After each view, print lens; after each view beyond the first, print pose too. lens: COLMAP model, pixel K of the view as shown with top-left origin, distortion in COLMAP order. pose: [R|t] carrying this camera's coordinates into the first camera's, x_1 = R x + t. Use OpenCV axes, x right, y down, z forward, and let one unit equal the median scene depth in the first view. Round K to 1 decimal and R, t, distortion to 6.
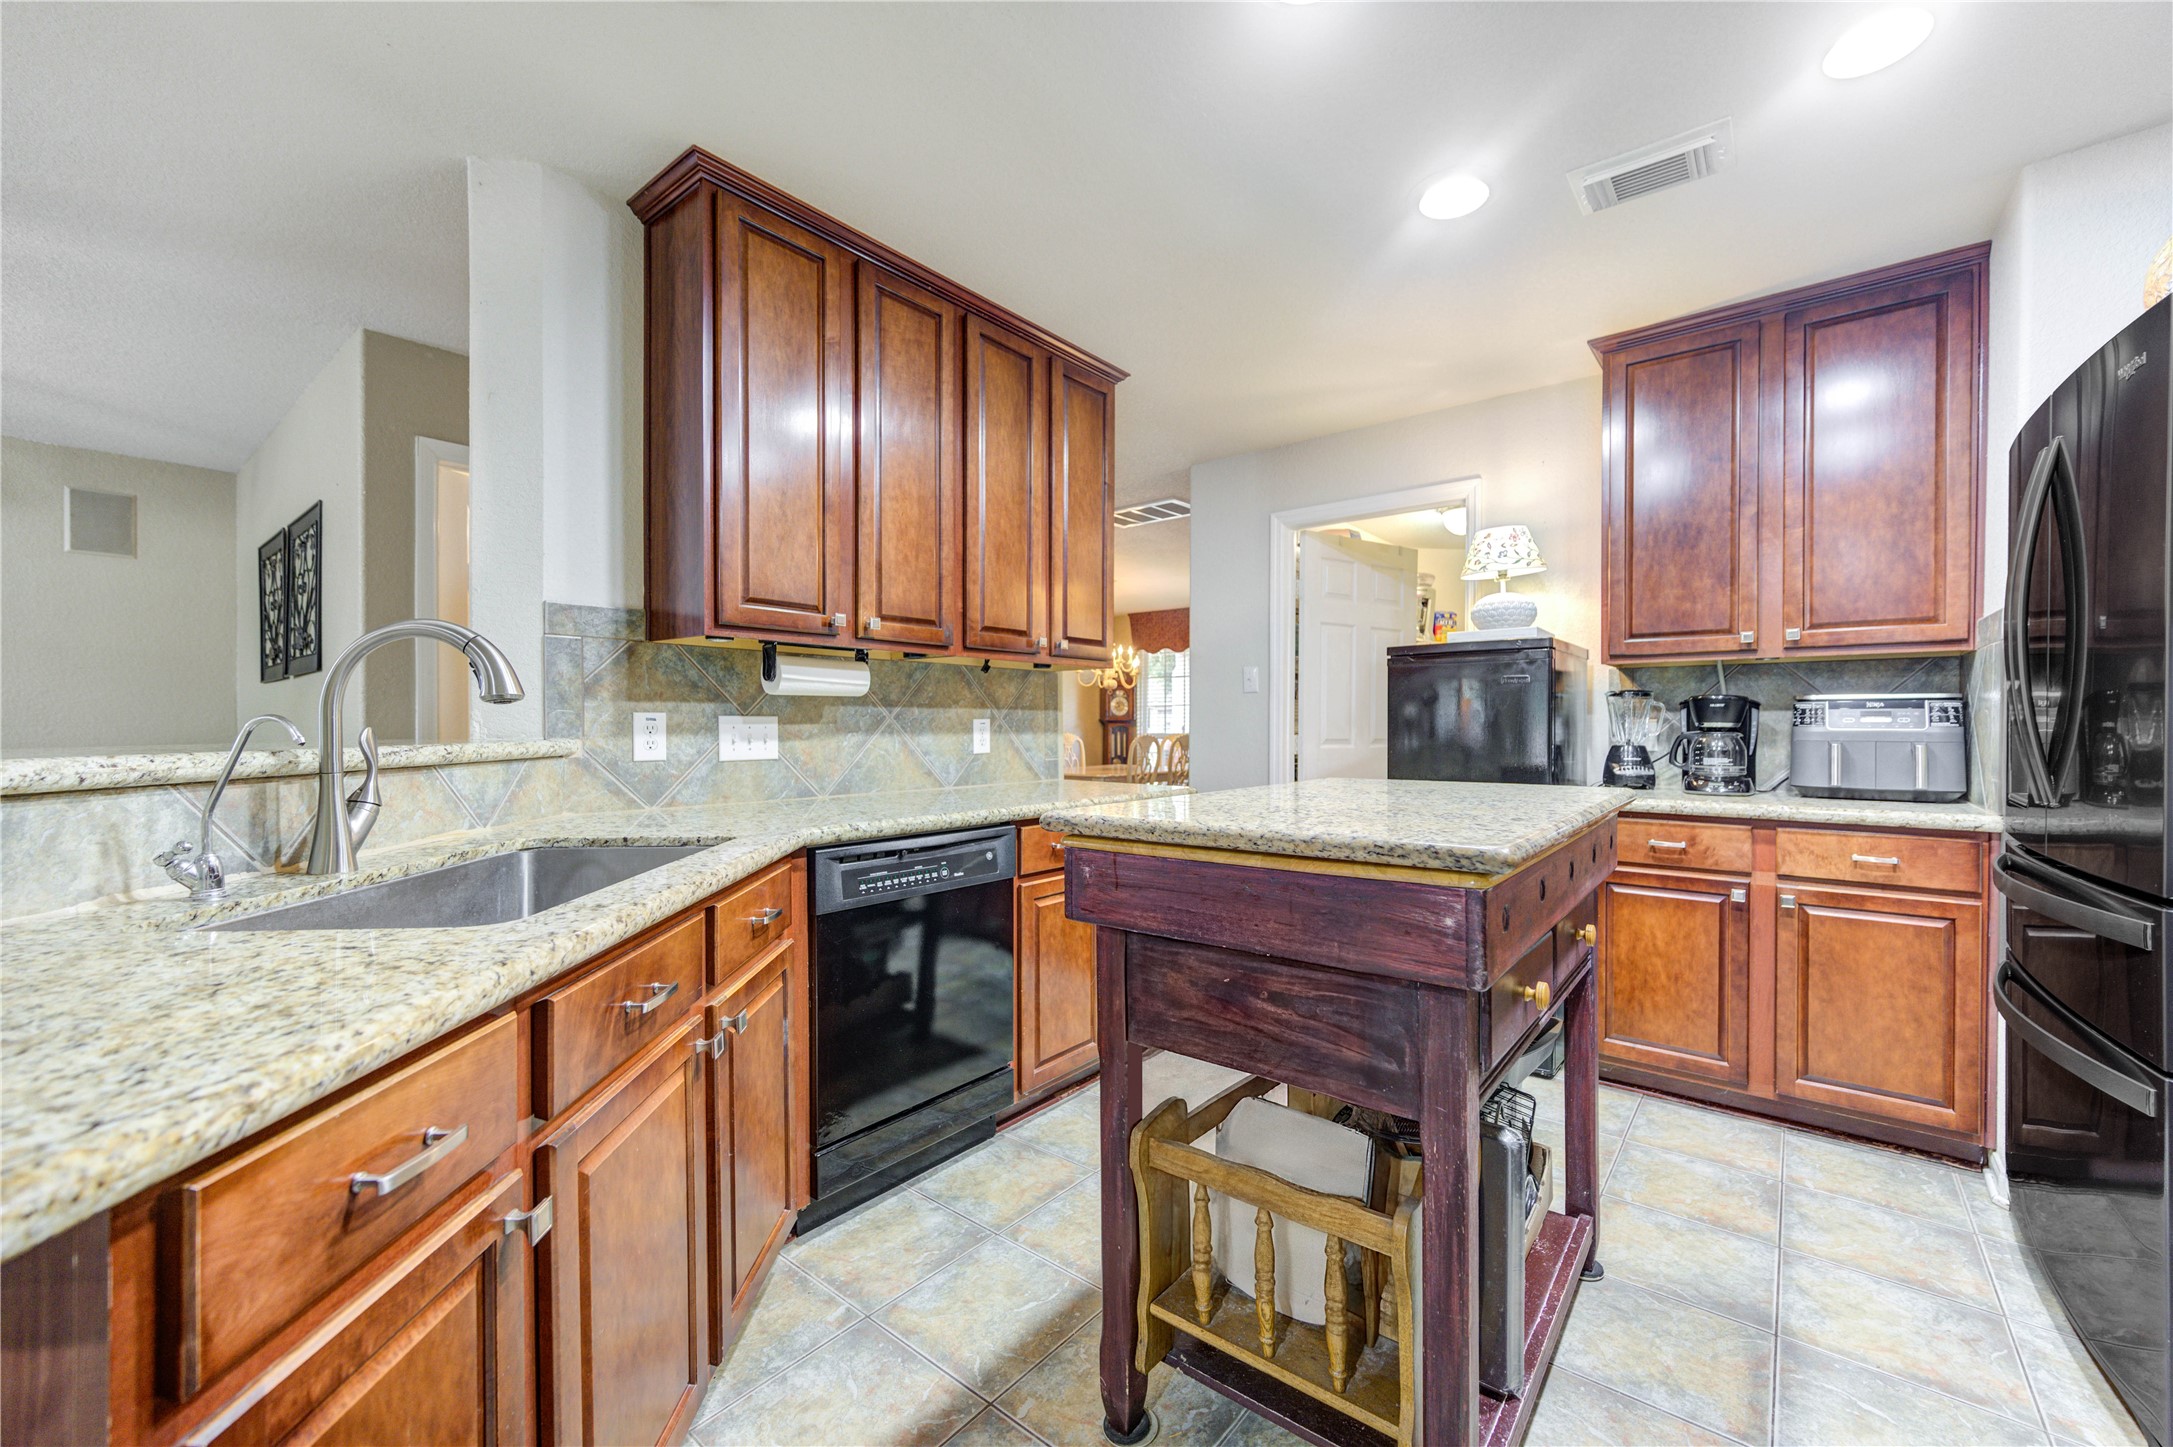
lens RADIAL K [[840.4, 0, 1091.3], [0, 840.4, 721.9], [0, 0, 1]] dist [0.000016, -0.000299]
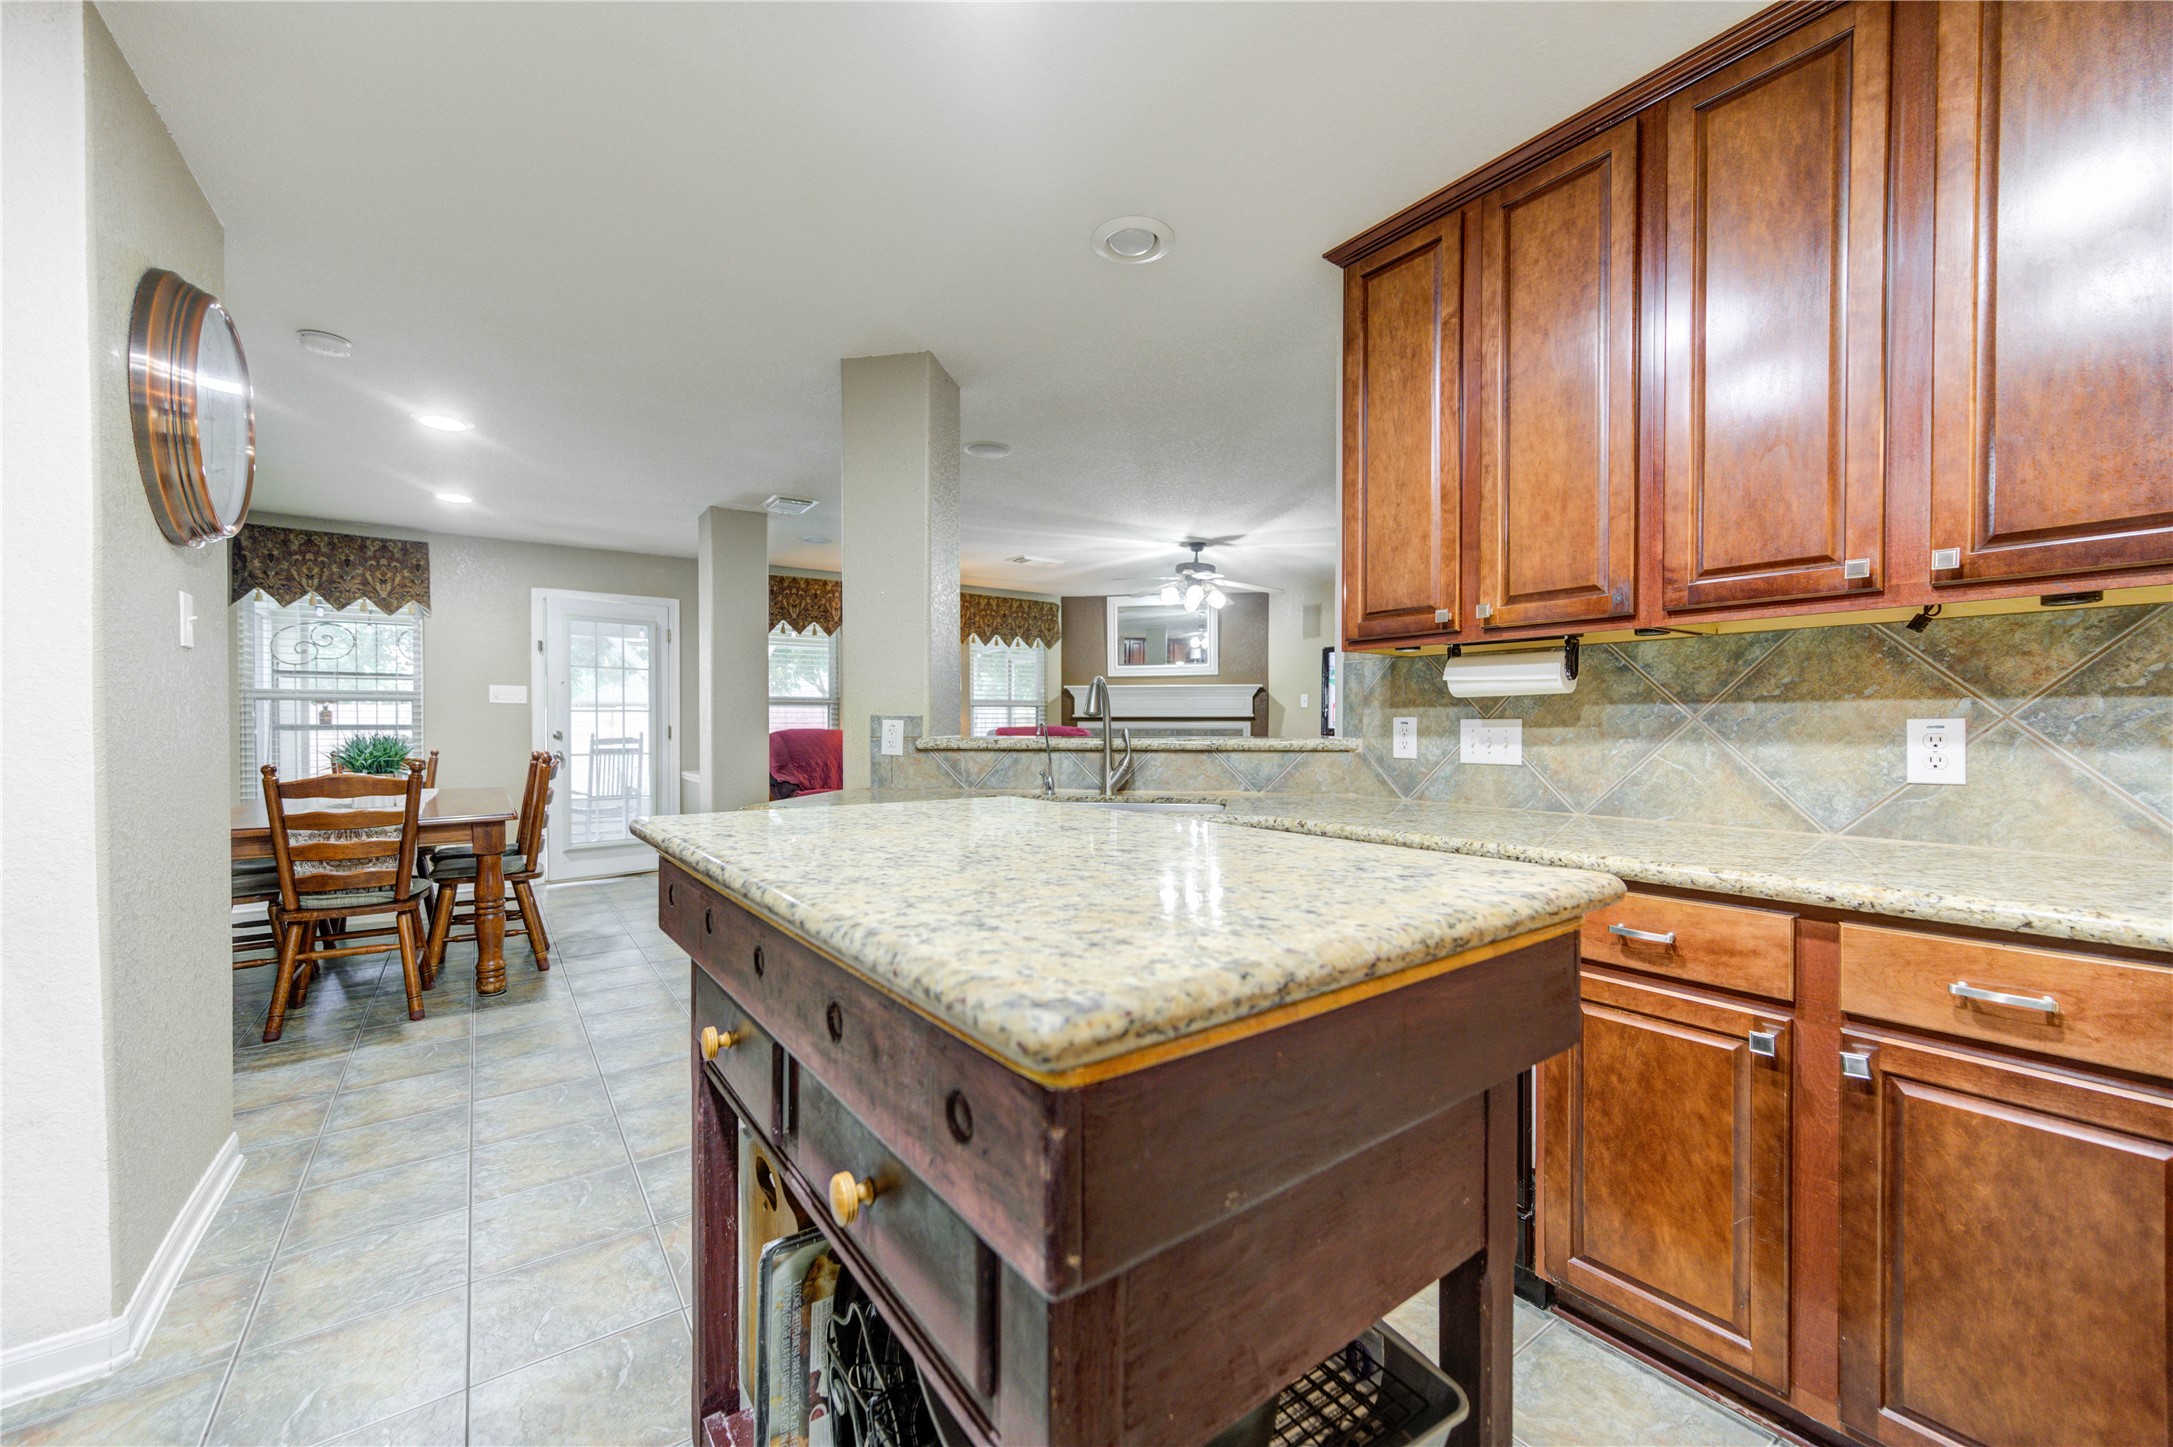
lens RADIAL K [[840.4, 0, 1098.7], [0, 840.4, 732.3], [0, 0, 1]] dist [0.000016, -0.000299]
pose [[-0.233246, 0.005806, -0.972400, 0.630726], [0.000546, 0.999983, 0.005839, 0.002513], [0.972418, 0.000831, -0.233245, 0.764473]]
